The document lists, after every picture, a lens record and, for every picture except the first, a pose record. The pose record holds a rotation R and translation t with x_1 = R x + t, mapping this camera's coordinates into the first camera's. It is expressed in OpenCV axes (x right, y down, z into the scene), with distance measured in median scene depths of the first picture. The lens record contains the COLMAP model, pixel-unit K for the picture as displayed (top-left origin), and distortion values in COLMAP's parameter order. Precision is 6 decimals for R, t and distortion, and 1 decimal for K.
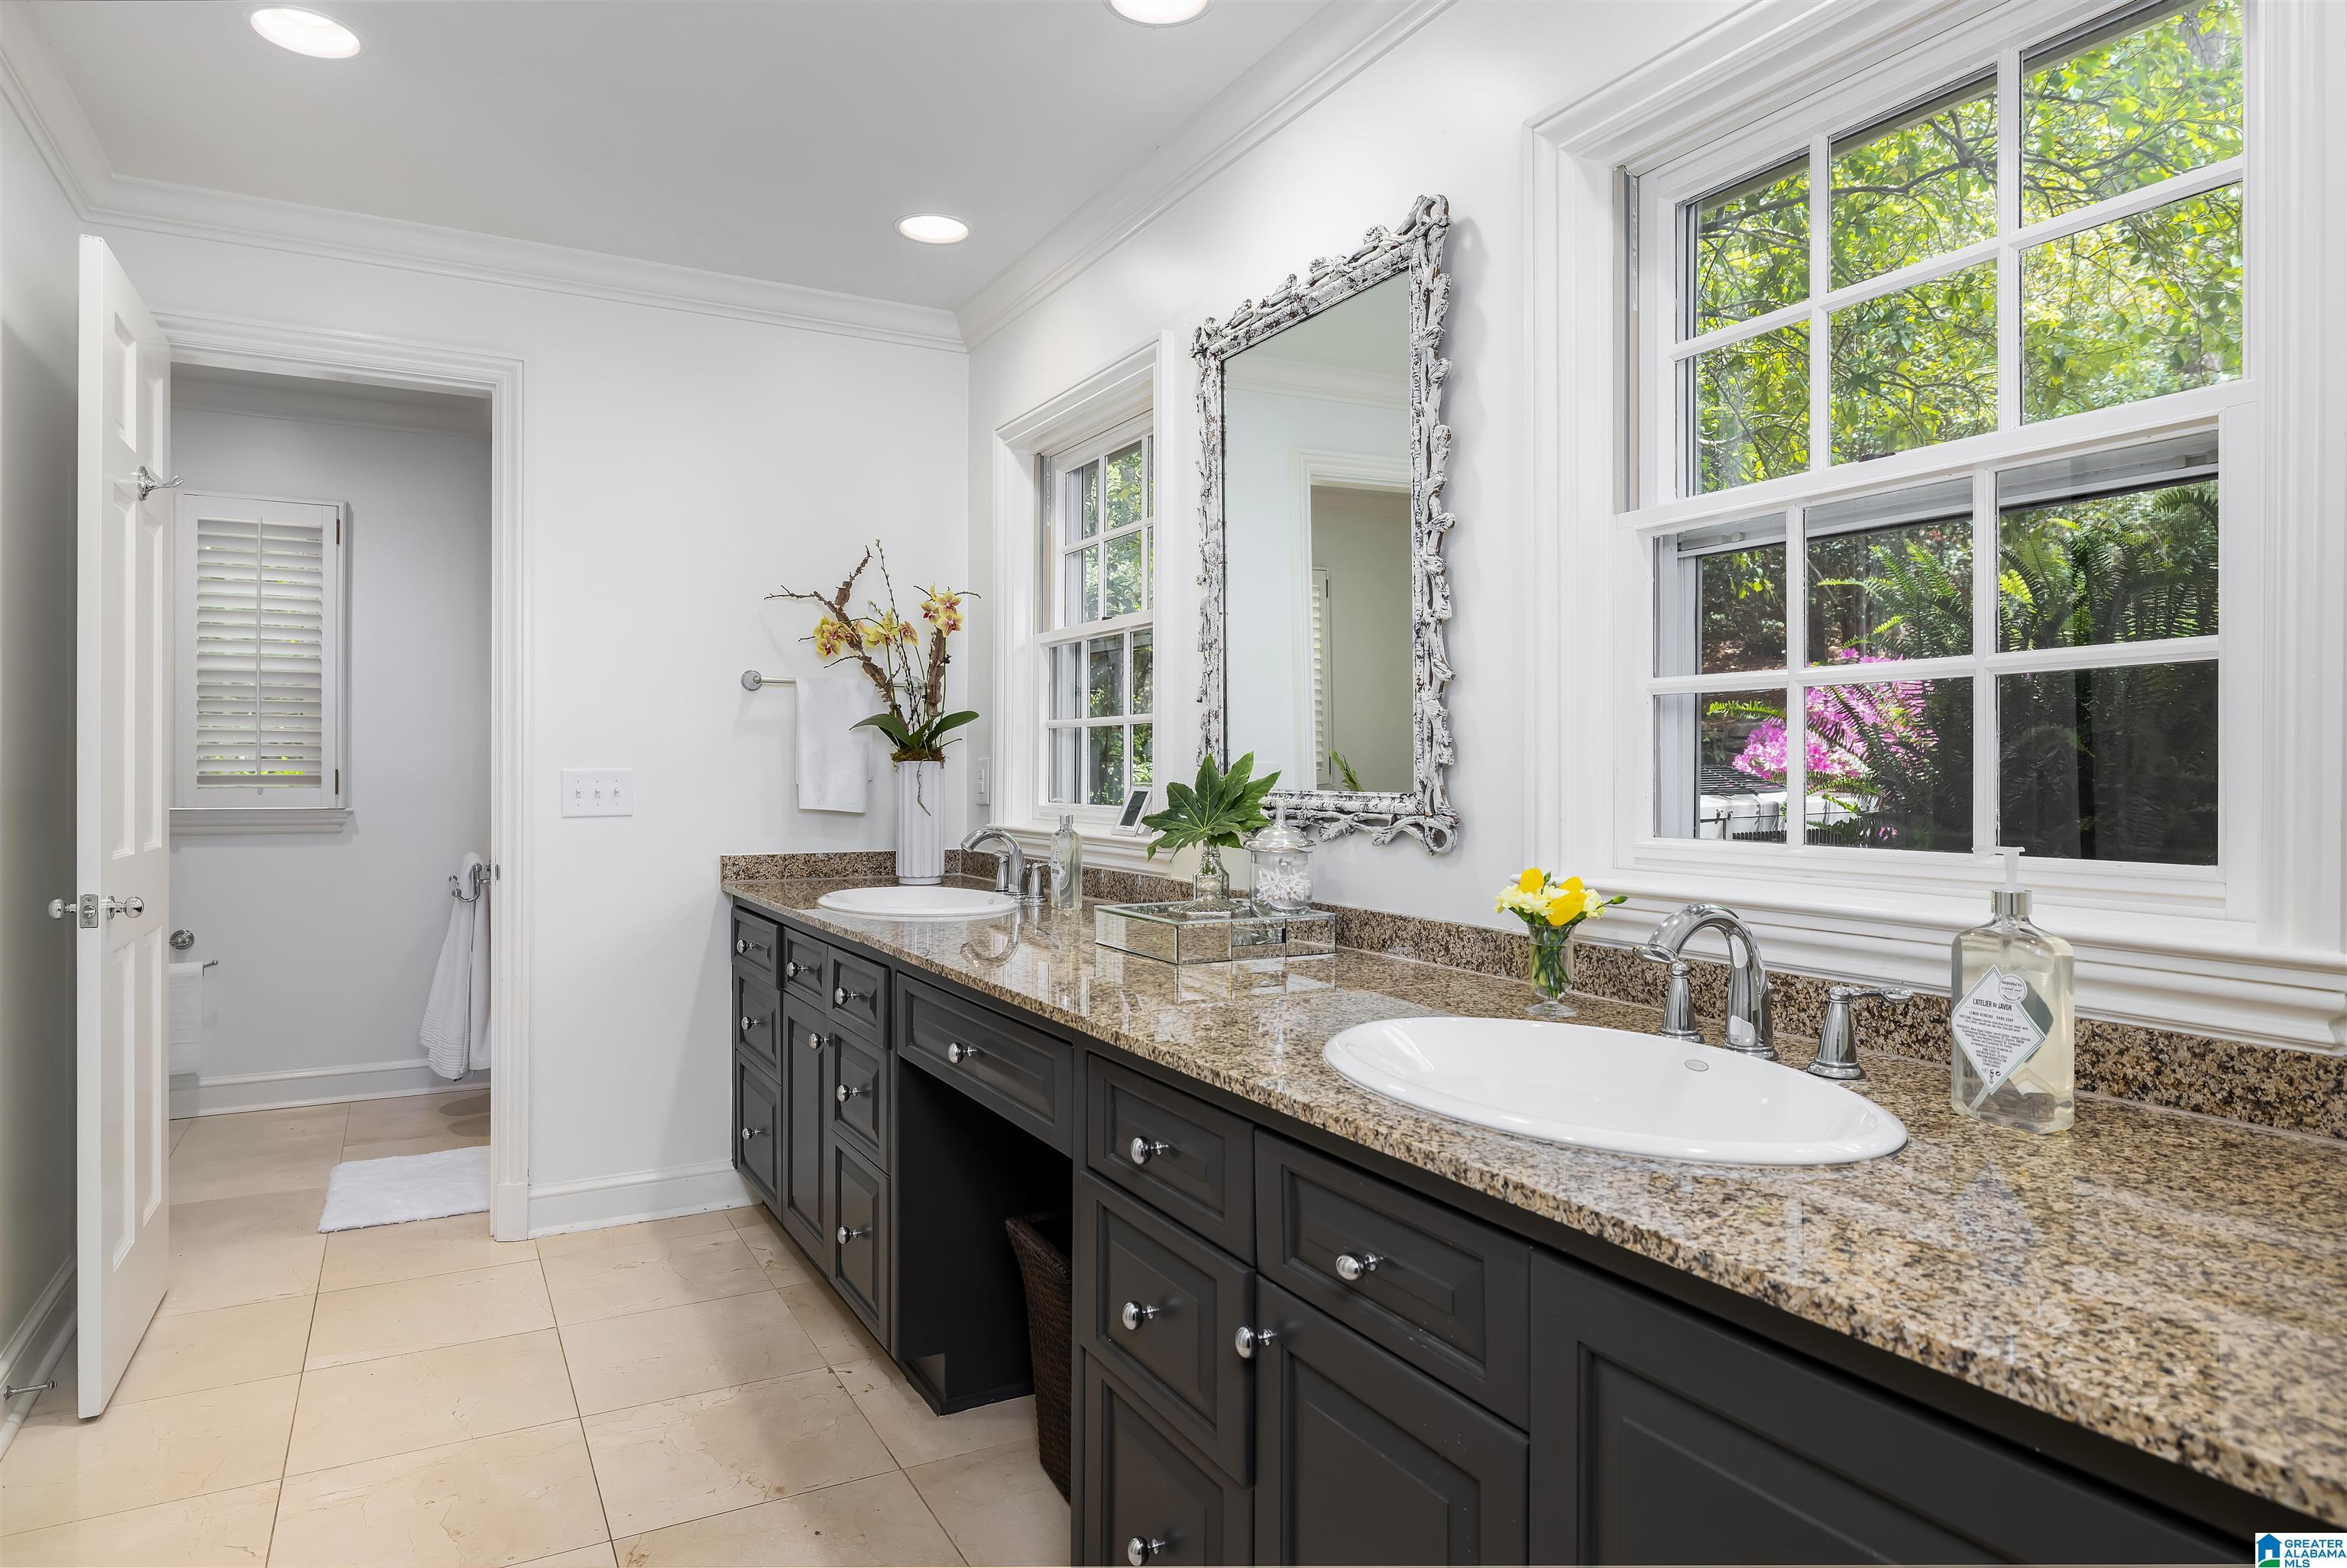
lens RADIAL K [[1376.8, 0, 1166.8], [0, 1376.8, 763.9], [0, 0, 1]] dist [0.003378, 0.001554]
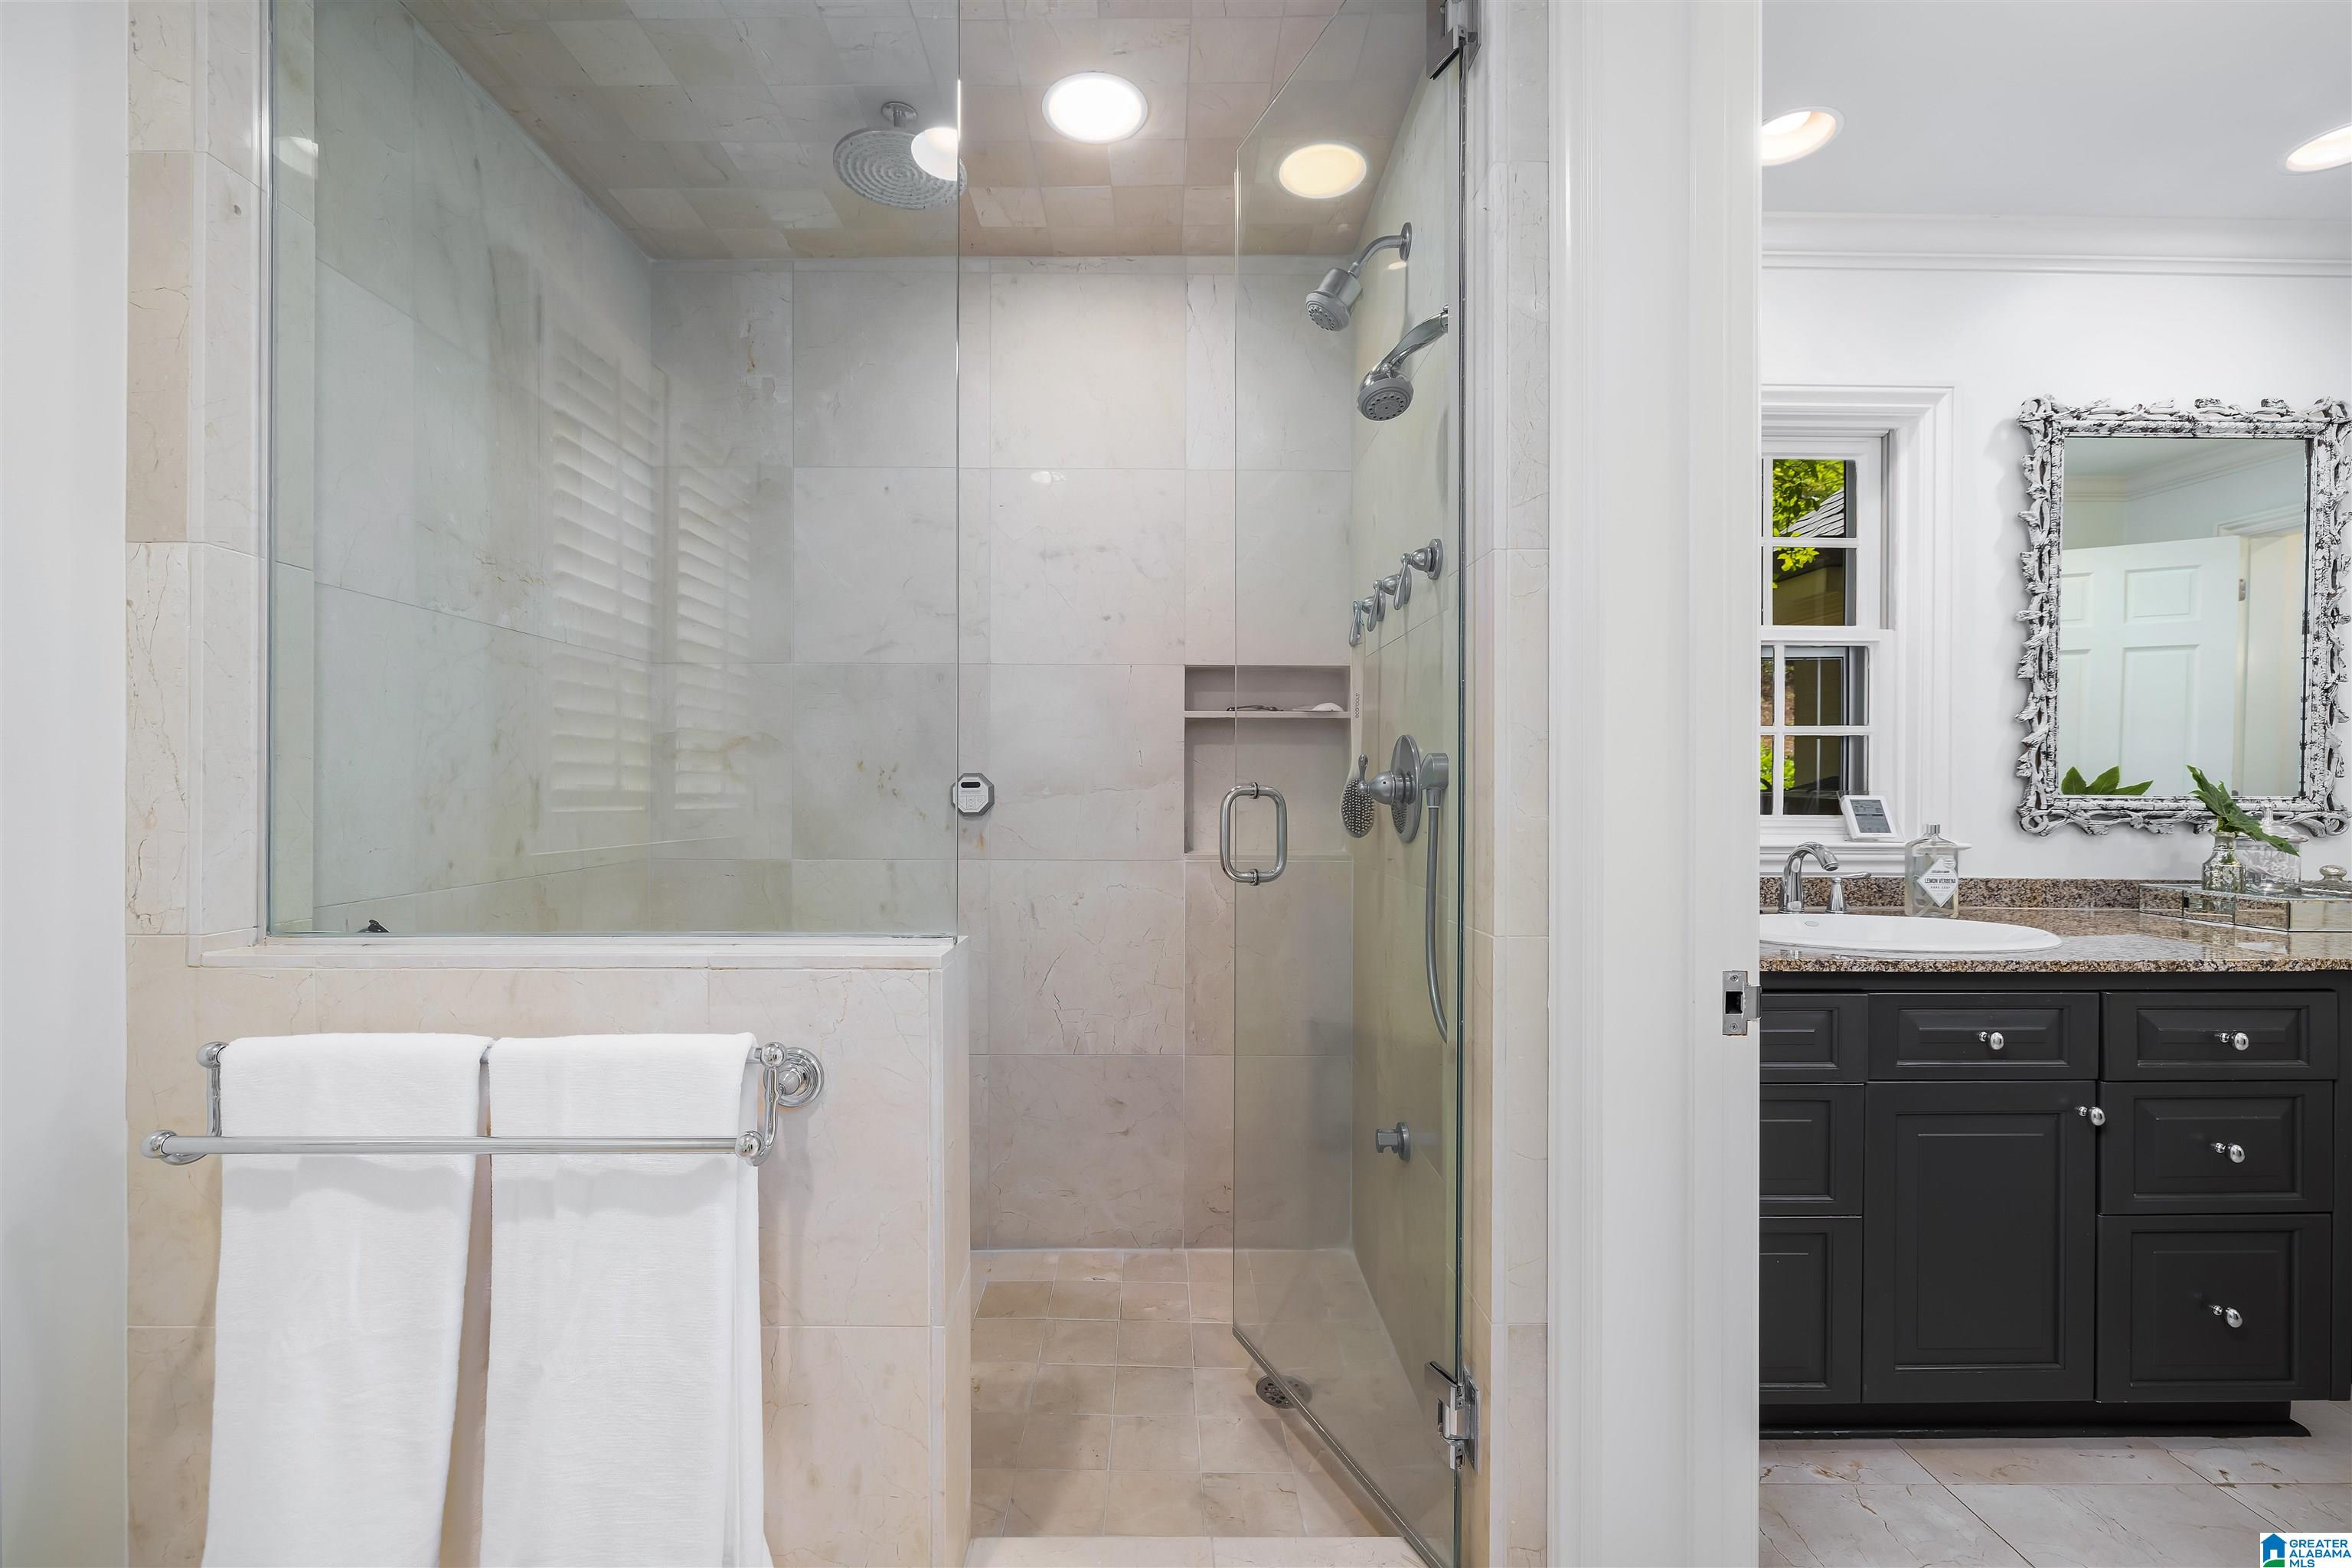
lens RADIAL K [[991.2, 0, 1172.4], [0, 991.2, 785.1], [0, 0, 1]] dist [0.005507, 0.000424]
pose [[0.463018, -0.002528, 0.886345, -1.136724], [-0.005532, 0.999968, 0.005742, 0.008579], [-0.886332, -0.007562, 0.462989, 1.345841]]
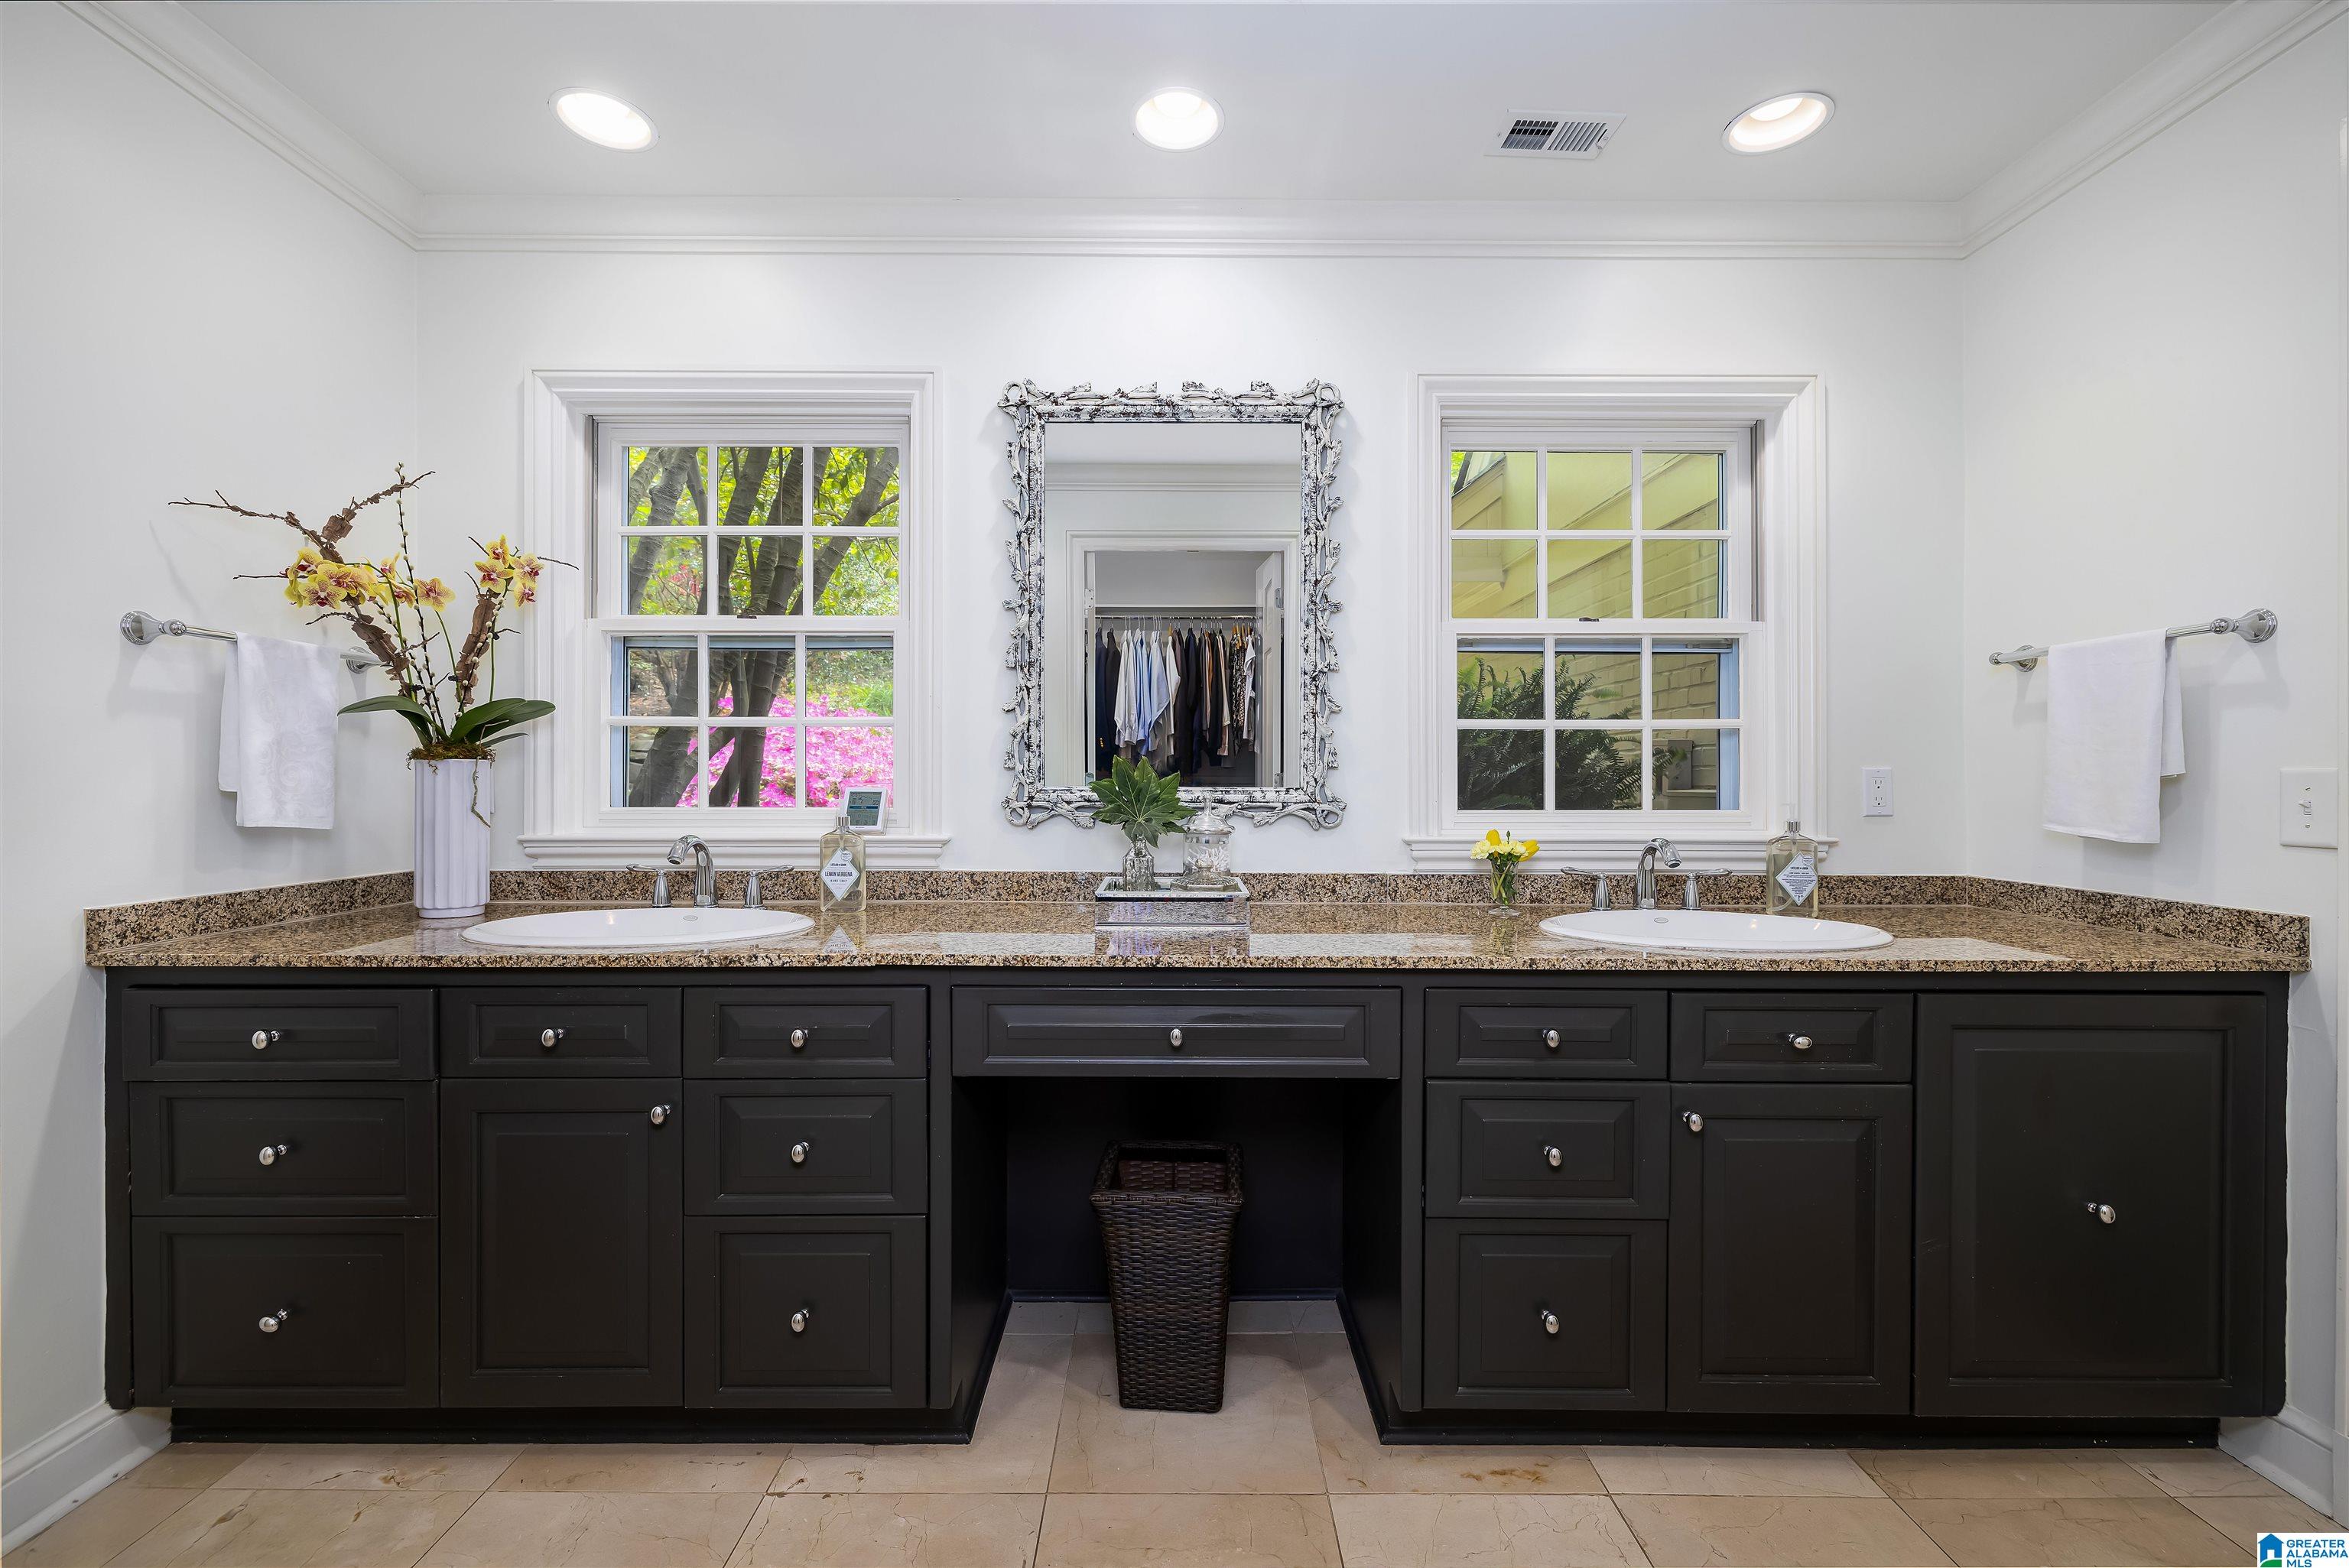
lens RADIAL K [[989.8, 0, 1169.9], [0, 989.8, 778.3], [0, 0, 1]] dist [0.005507, 0.000424]
pose [[0.486364, 0.000288, 0.873756, -0.676124], [-0.003727, 0.999992, 0.001746, 0.008651], [-0.873748, -0.004106, 0.486361, 0.522224]]
